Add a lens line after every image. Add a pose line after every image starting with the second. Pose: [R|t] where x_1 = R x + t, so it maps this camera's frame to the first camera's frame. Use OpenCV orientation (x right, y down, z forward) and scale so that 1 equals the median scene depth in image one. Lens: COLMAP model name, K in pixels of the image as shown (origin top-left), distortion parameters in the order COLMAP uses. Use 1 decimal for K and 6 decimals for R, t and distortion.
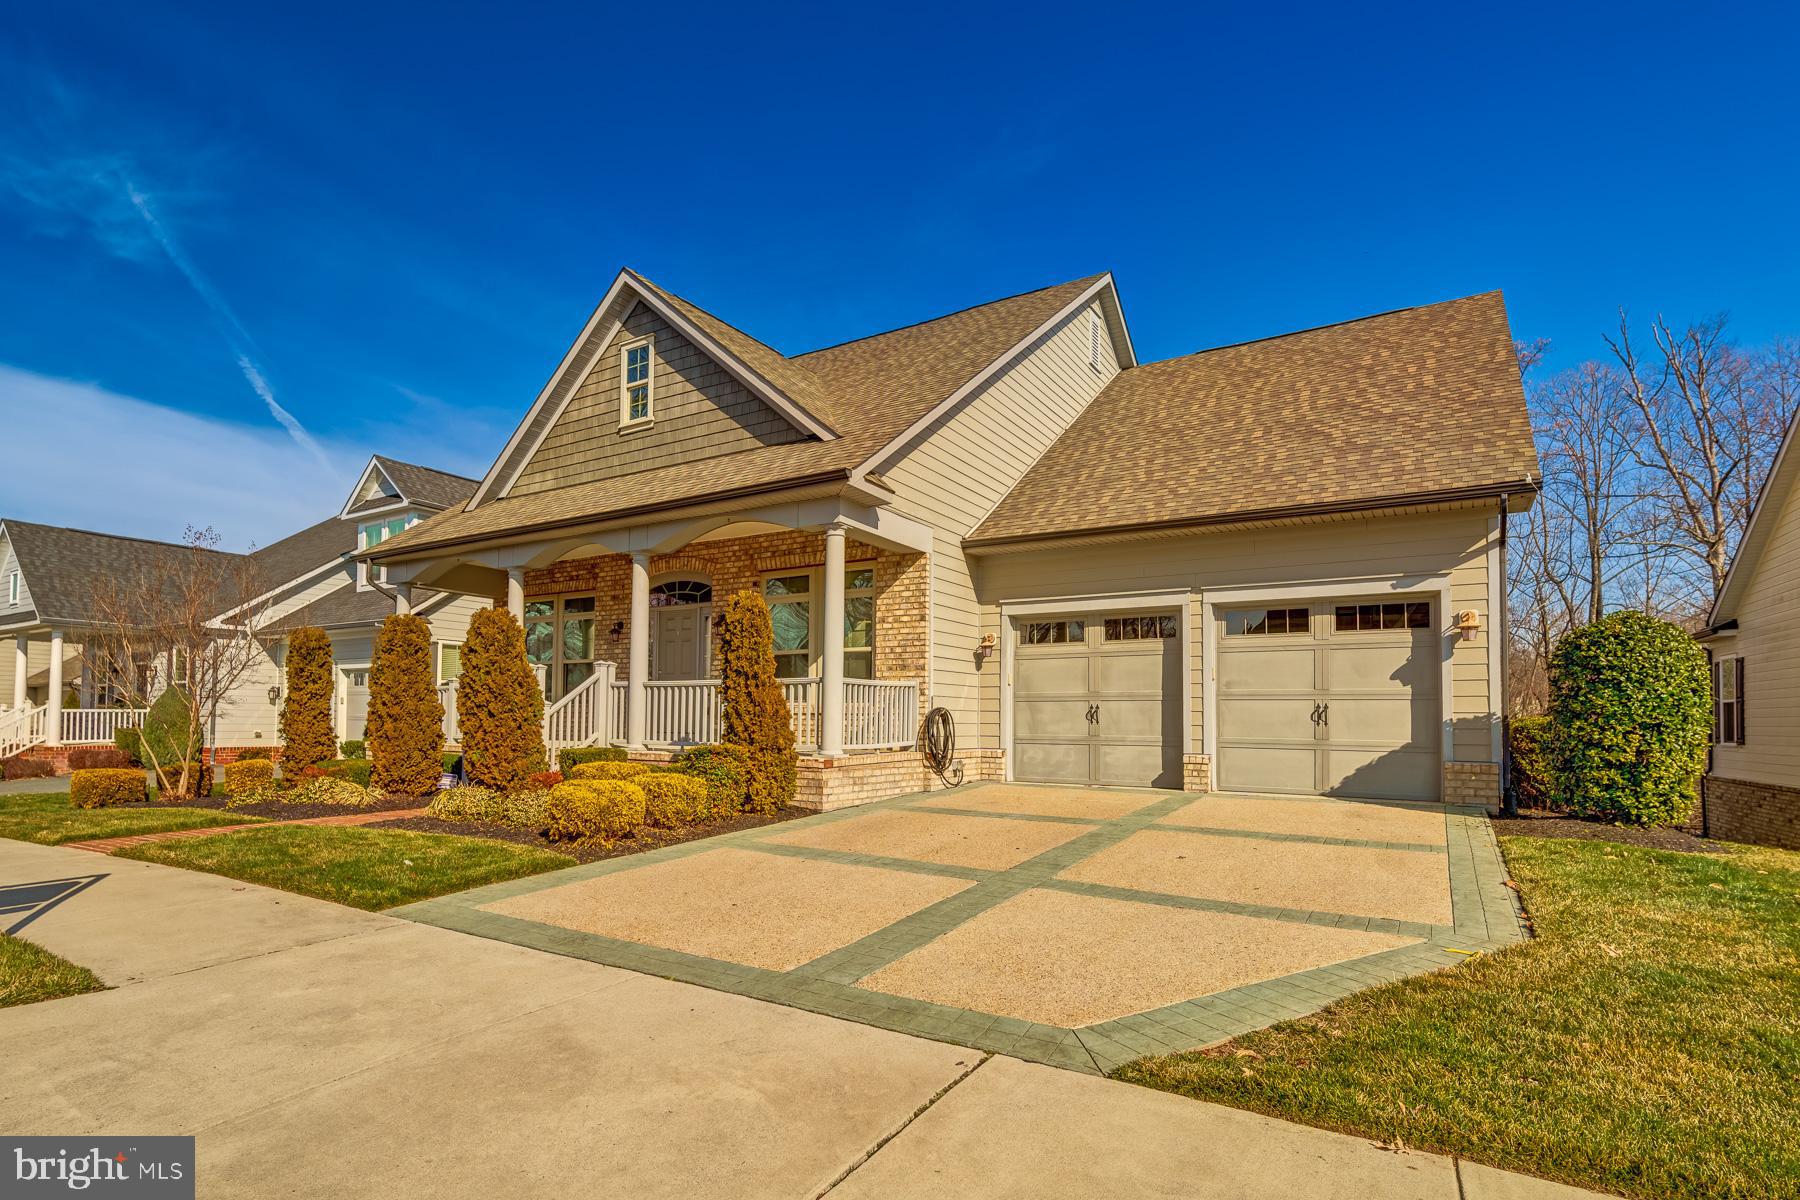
lens RADIAL K [[869.6, 0, 826.9], [0, 869.6, 693.4], [0, 0, 1]] dist [0.000983, 0.000134]
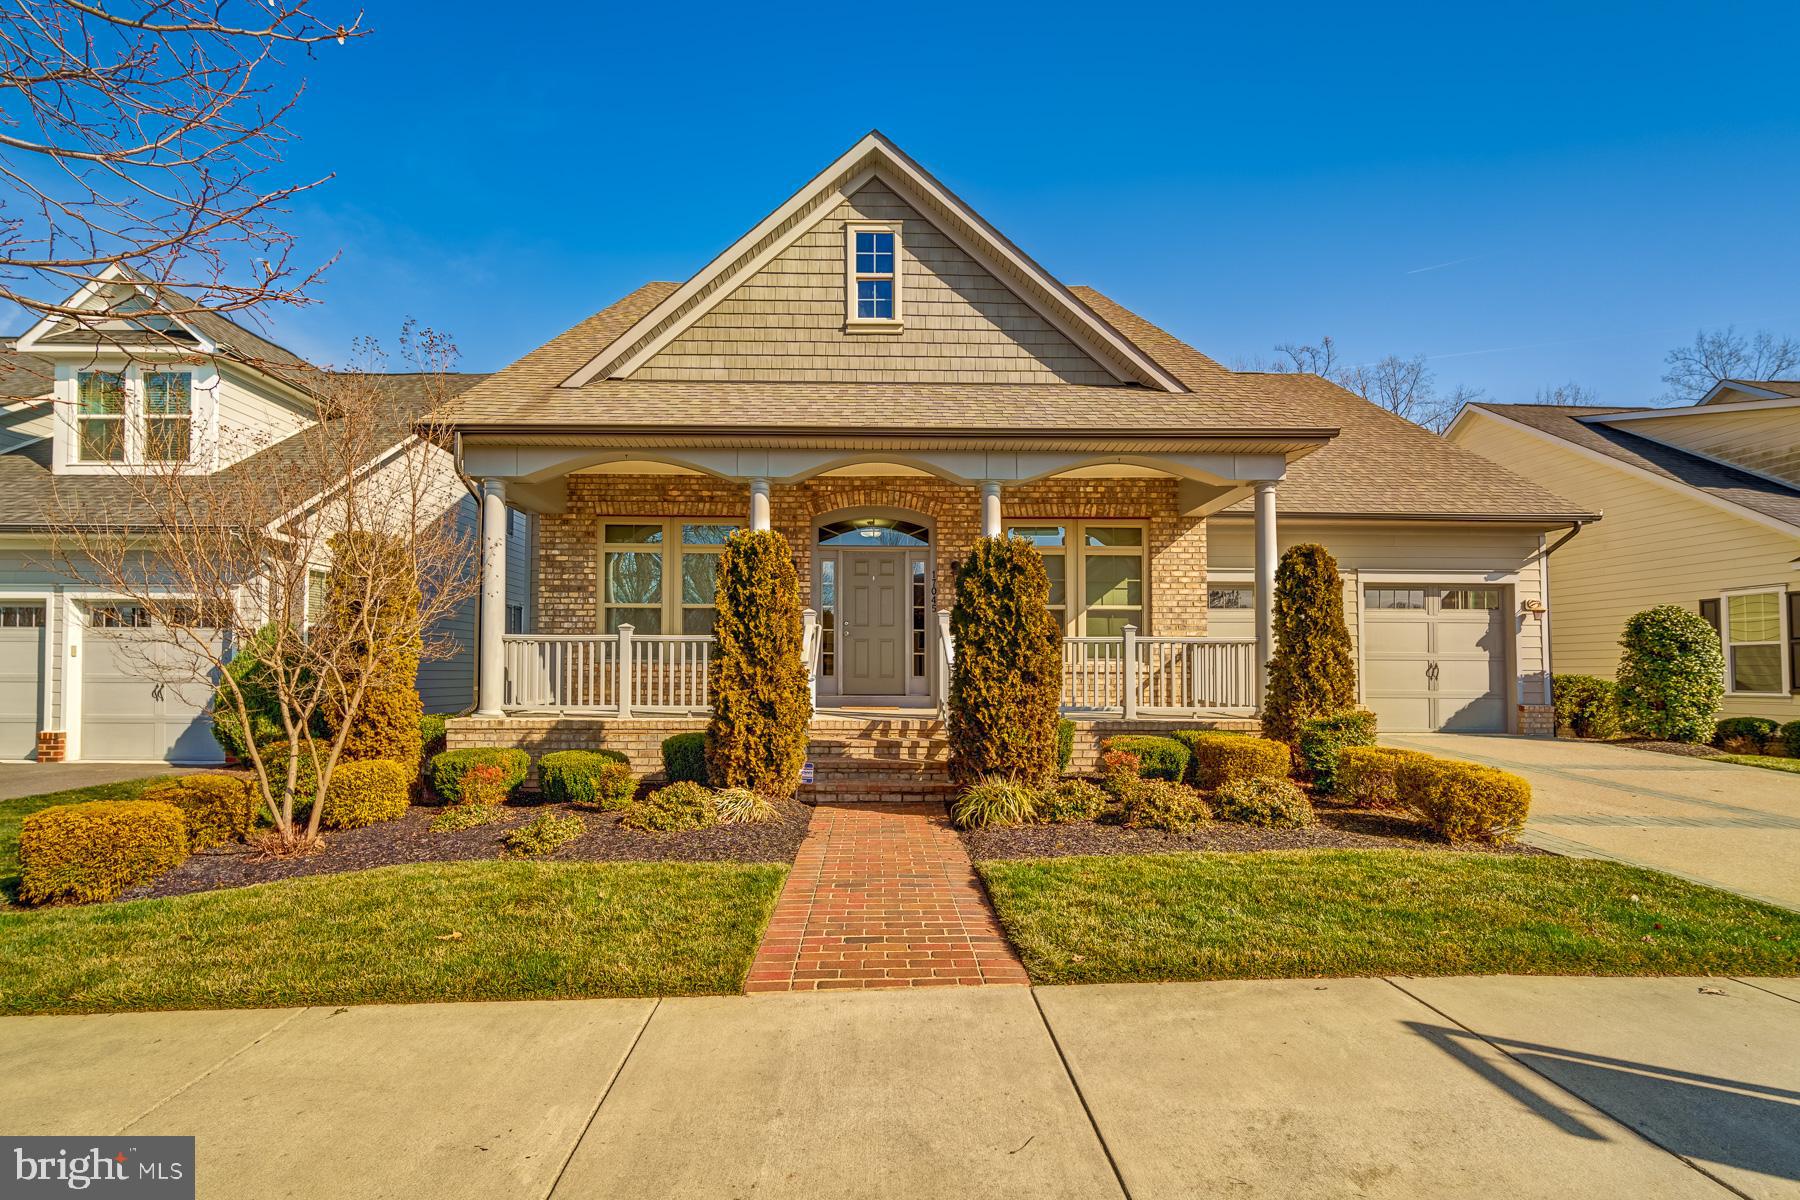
lens RADIAL K [[788.4, 0, 867.4], [0, 788.4, 654.1], [0, 0, 1]] dist [0.001252, -0.000407]
pose [[0.833201, 0.006088, 0.552936, -0.682165], [-0.011354, 0.999917, 0.006100, 0.000193], [-0.552853, -0.011361, 0.833201, 0.398807]]
